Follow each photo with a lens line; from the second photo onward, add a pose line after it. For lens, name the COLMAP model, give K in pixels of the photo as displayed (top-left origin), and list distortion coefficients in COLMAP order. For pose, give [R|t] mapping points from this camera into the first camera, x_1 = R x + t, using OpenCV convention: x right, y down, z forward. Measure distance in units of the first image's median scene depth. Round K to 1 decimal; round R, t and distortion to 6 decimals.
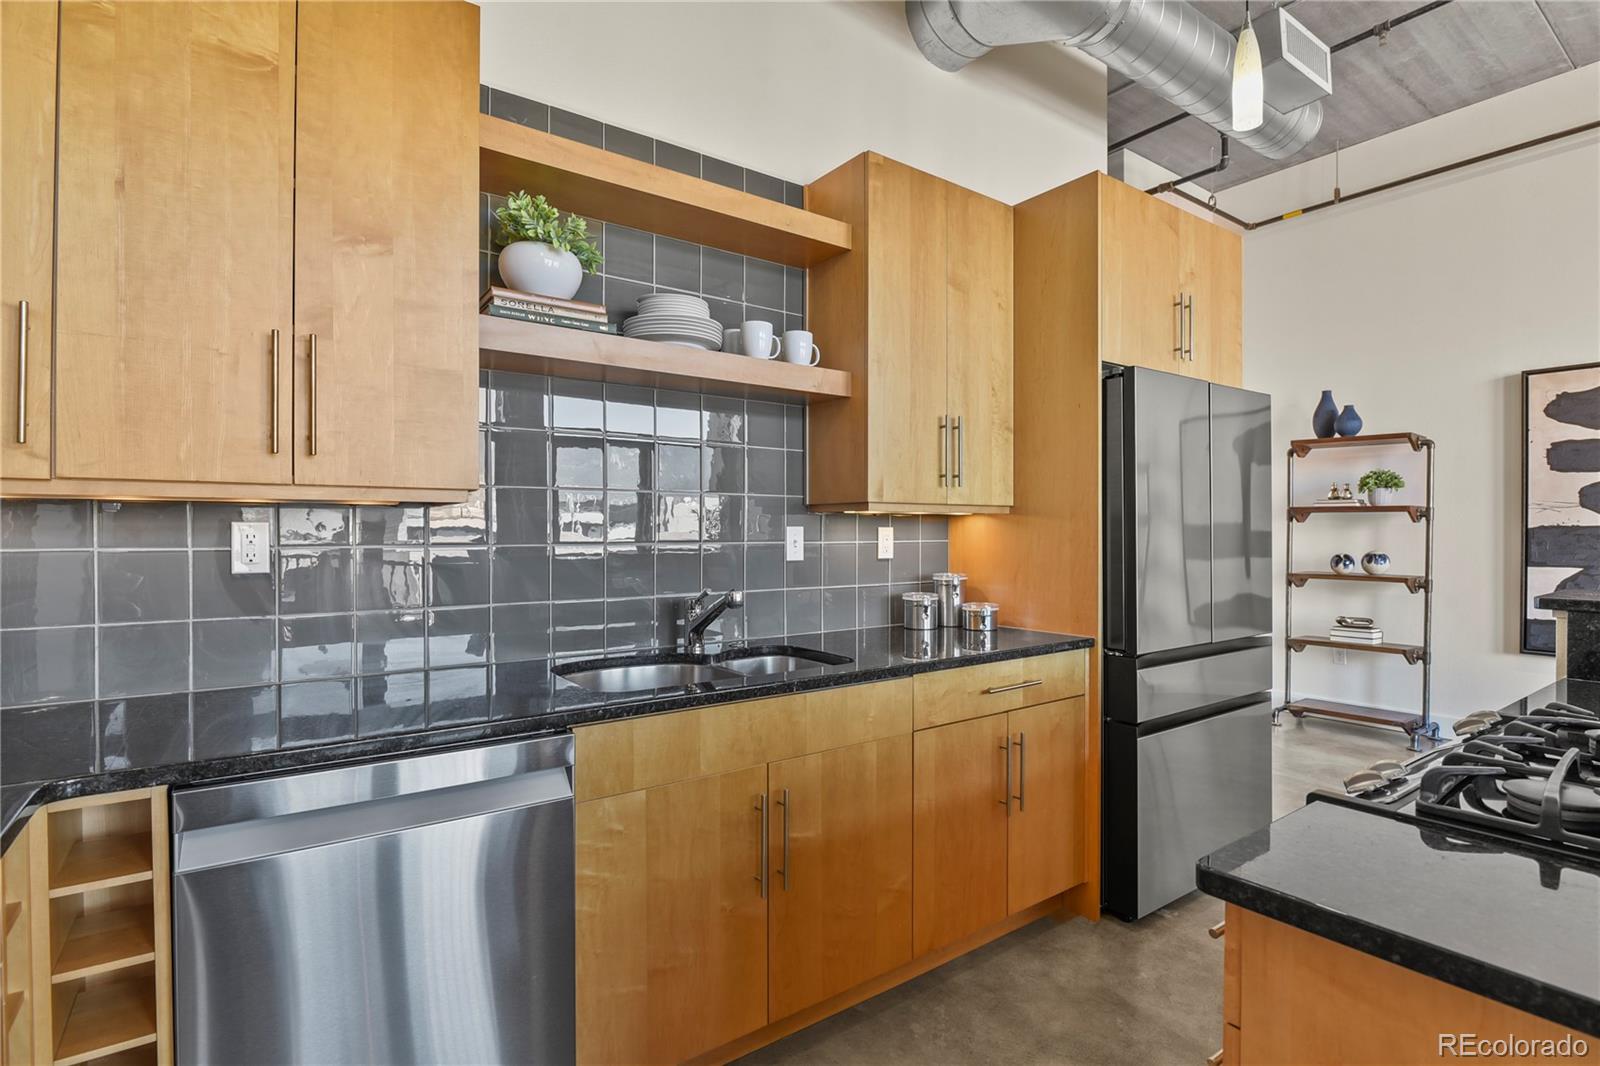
lens RADIAL K [[775.6, 0, 808.0], [0, 775.6, 533.7], [0, 0, 1]] dist [-0.014593, -0.001705]
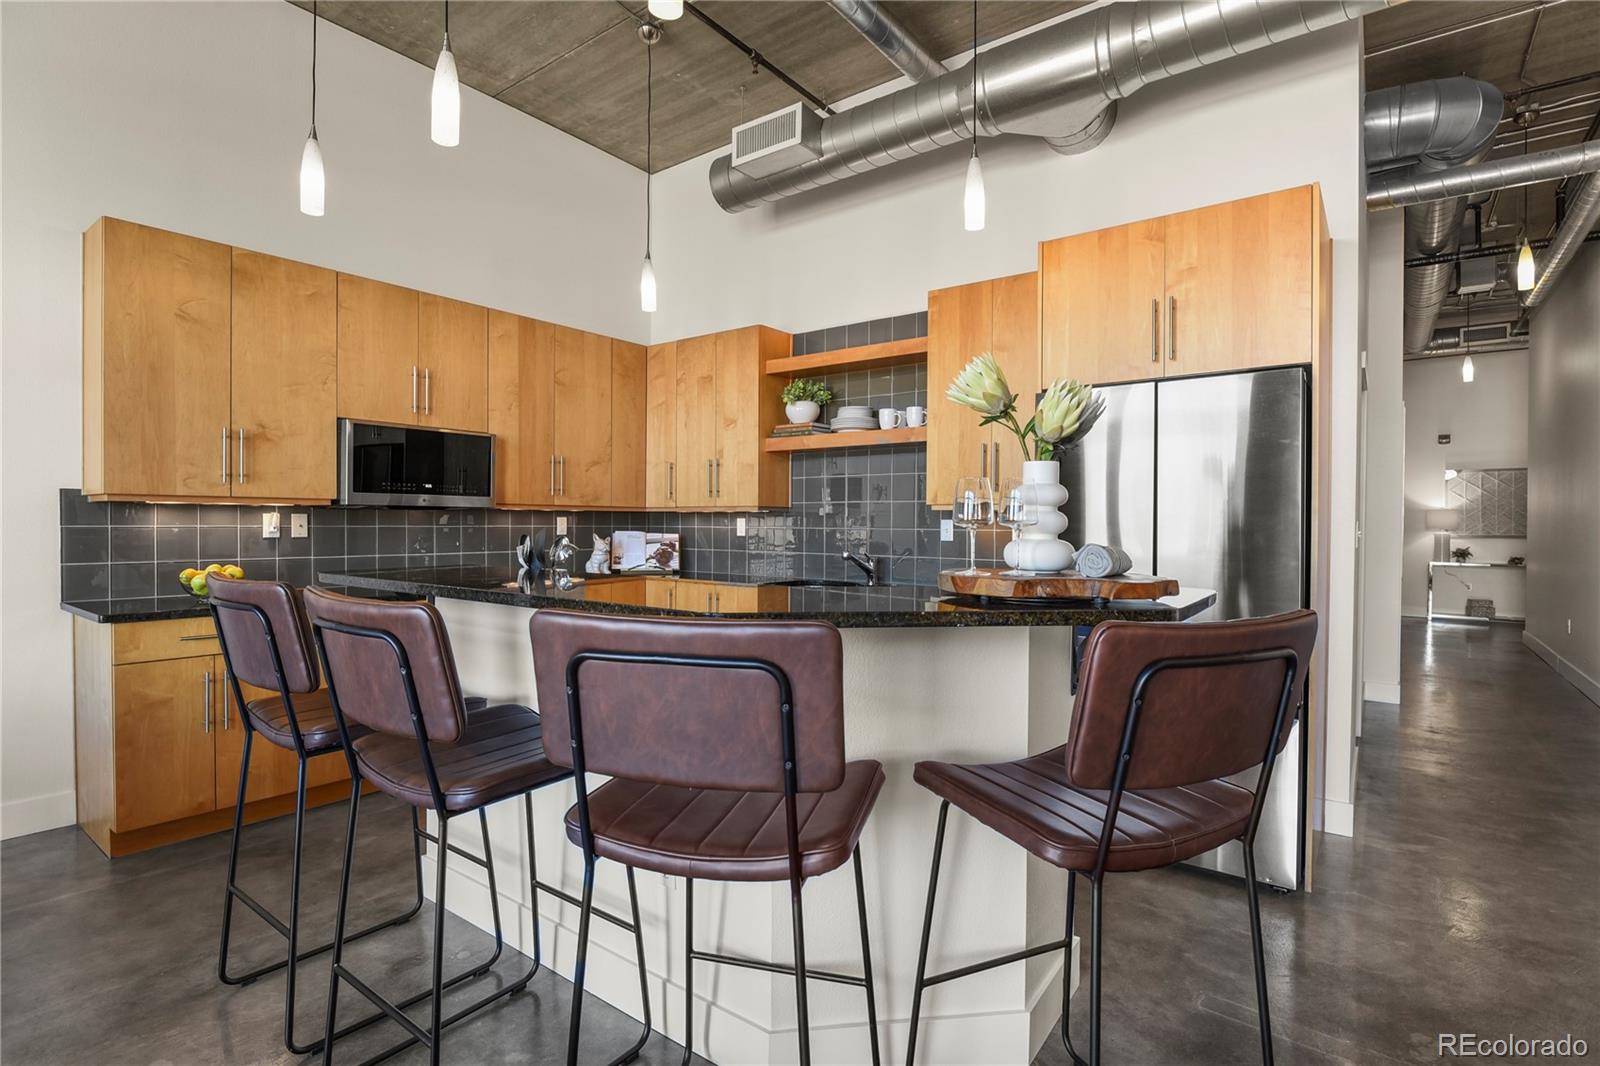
lens RADIAL K [[773.5, 0, 808.7], [0, 773.5, 531.8], [0, 0, 1]] dist [-0.008457, -0.004870]
pose [[0.298316, 0.011720, -0.954395, 1.559026], [-0.010665, 0.999903, 0.008945, 0.004205], [0.954407, 0.007510, 0.298412, 0.267360]]
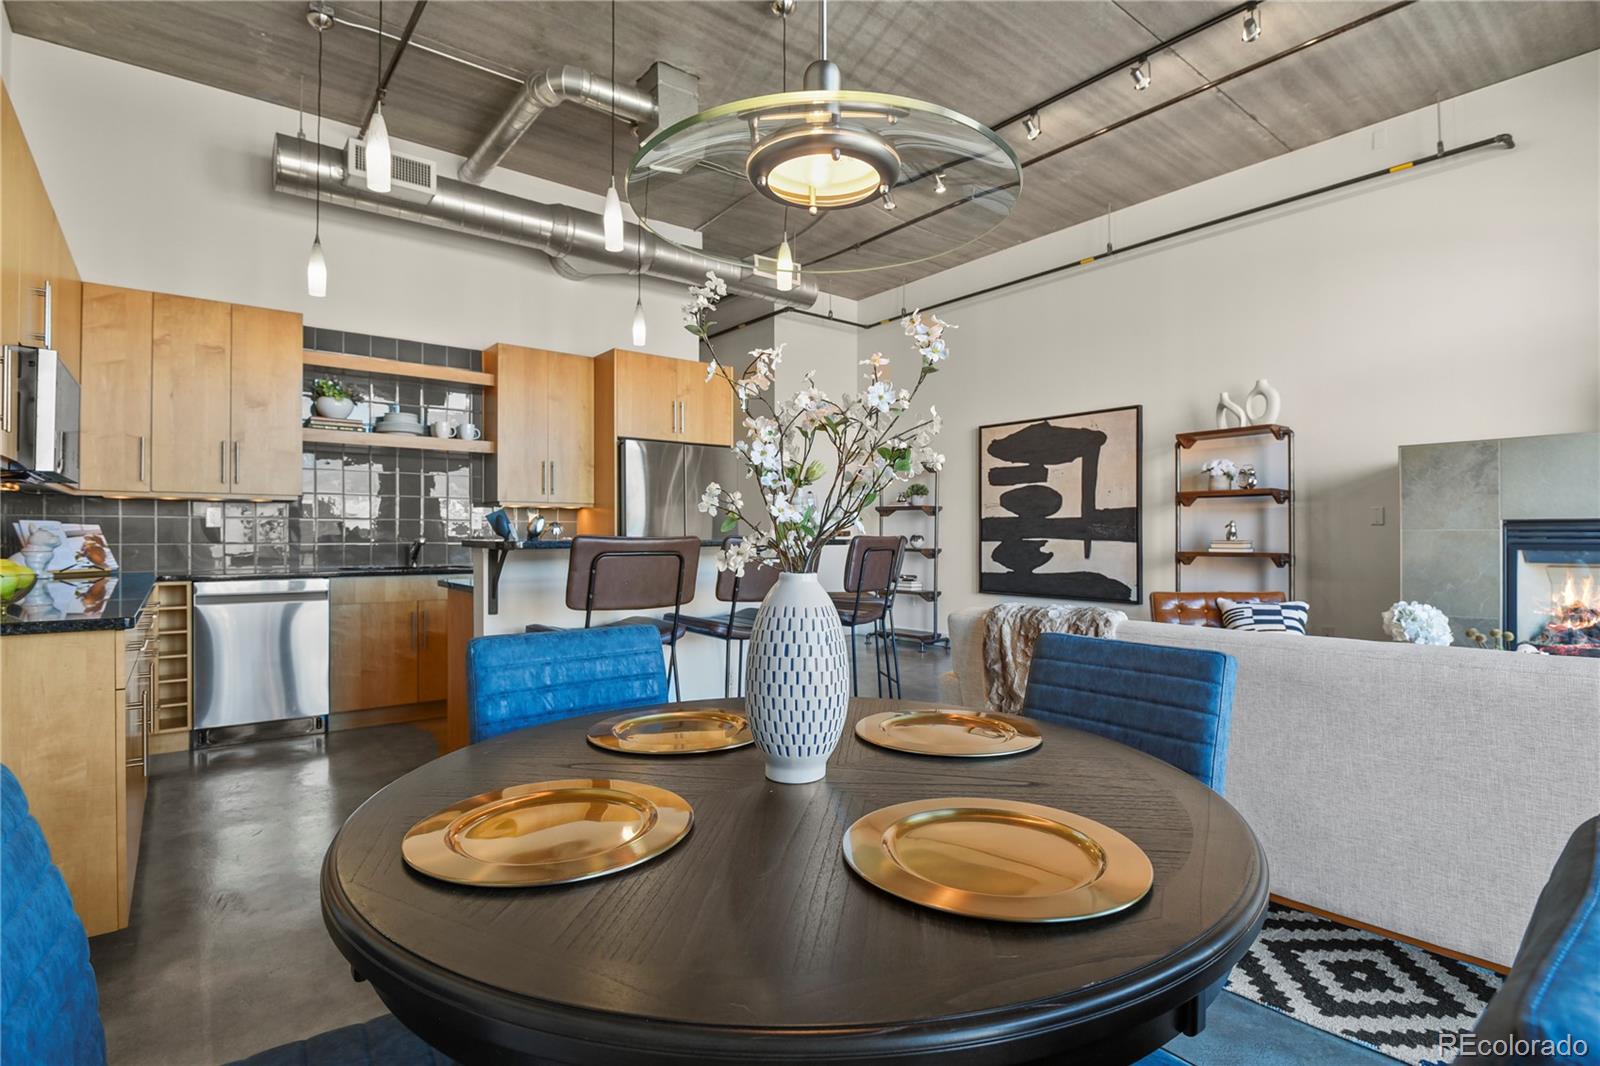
lens RADIAL K [[773.4, 0, 808.9], [0, 773.4, 534.9], [0, 0, 1]] dist [-0.010144, -0.006645]
pose [[0.998452, -0.000637, 0.055620, 0.834767], [0.000969, 0.999982, -0.005950, 0.068749], [-0.055615, 0.005994, 0.998434, -1.242130]]
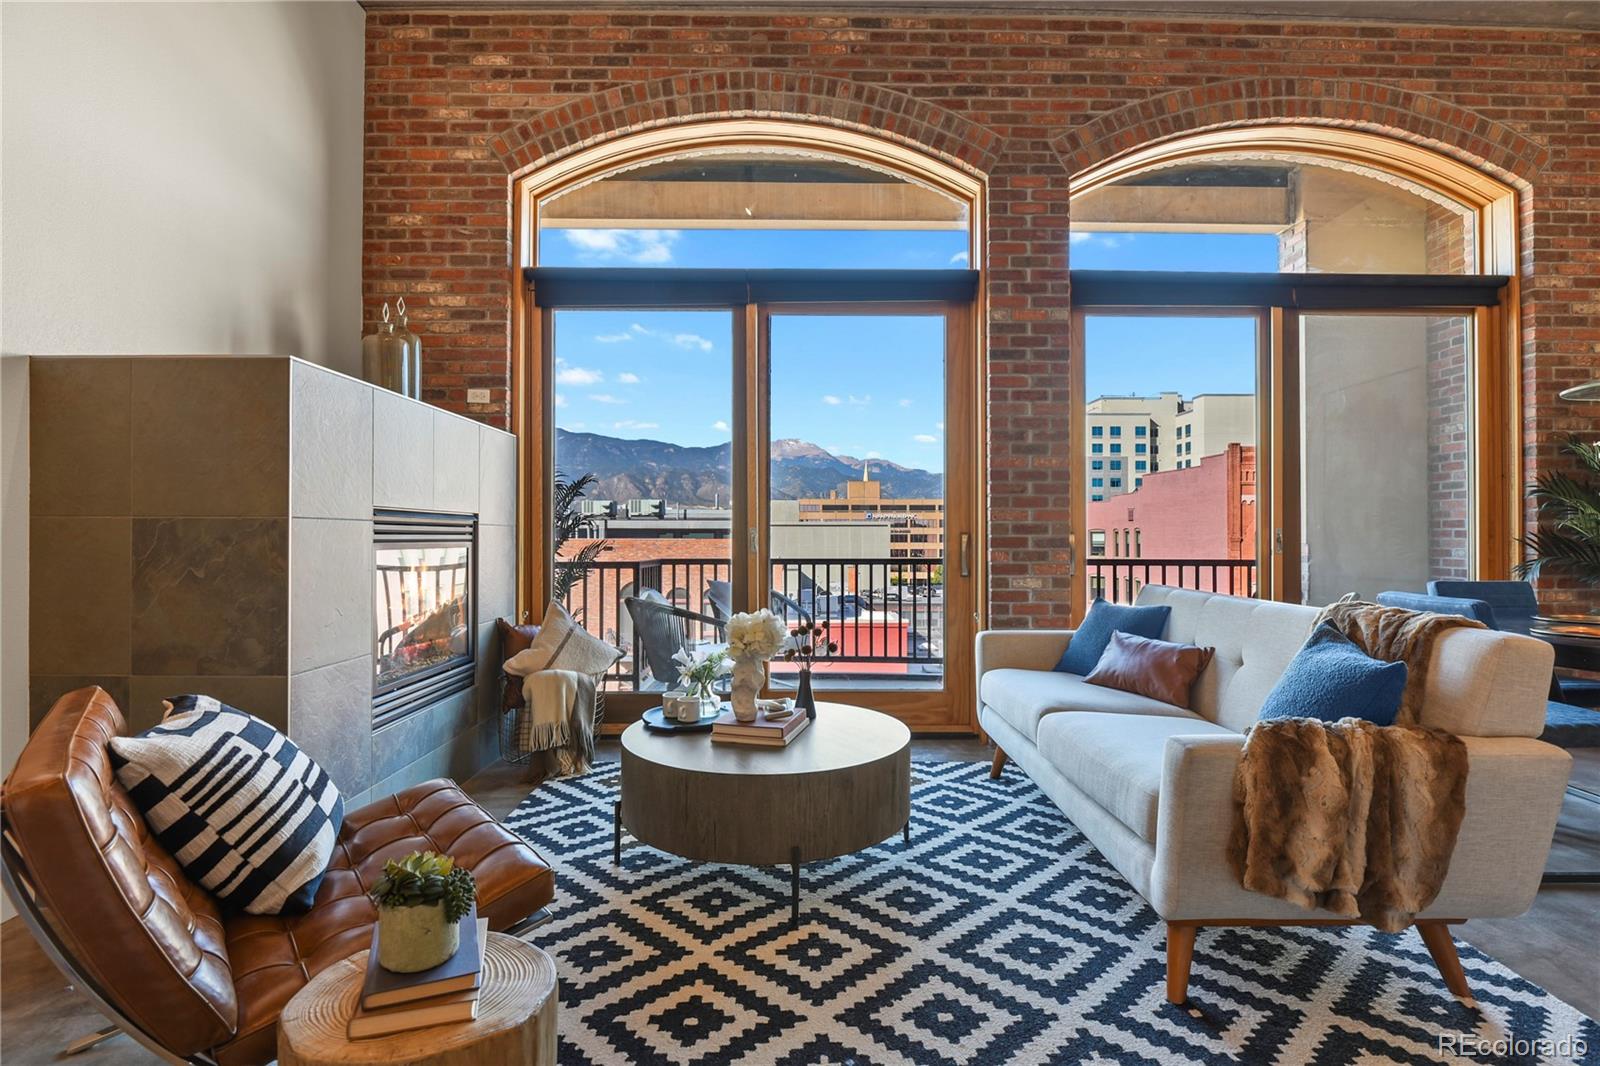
lens RADIAL K [[773.5, 0, 808.7], [0, 773.5, 531.8], [0, 0, 1]] dist [-0.008457, -0.004870]
pose [[-0.816045, 0.004107, 0.577974, 1.256180], [0.002666, 0.999991, -0.003341, 0.071286], [-0.577983, -0.001185, -0.816048, 0.855209]]
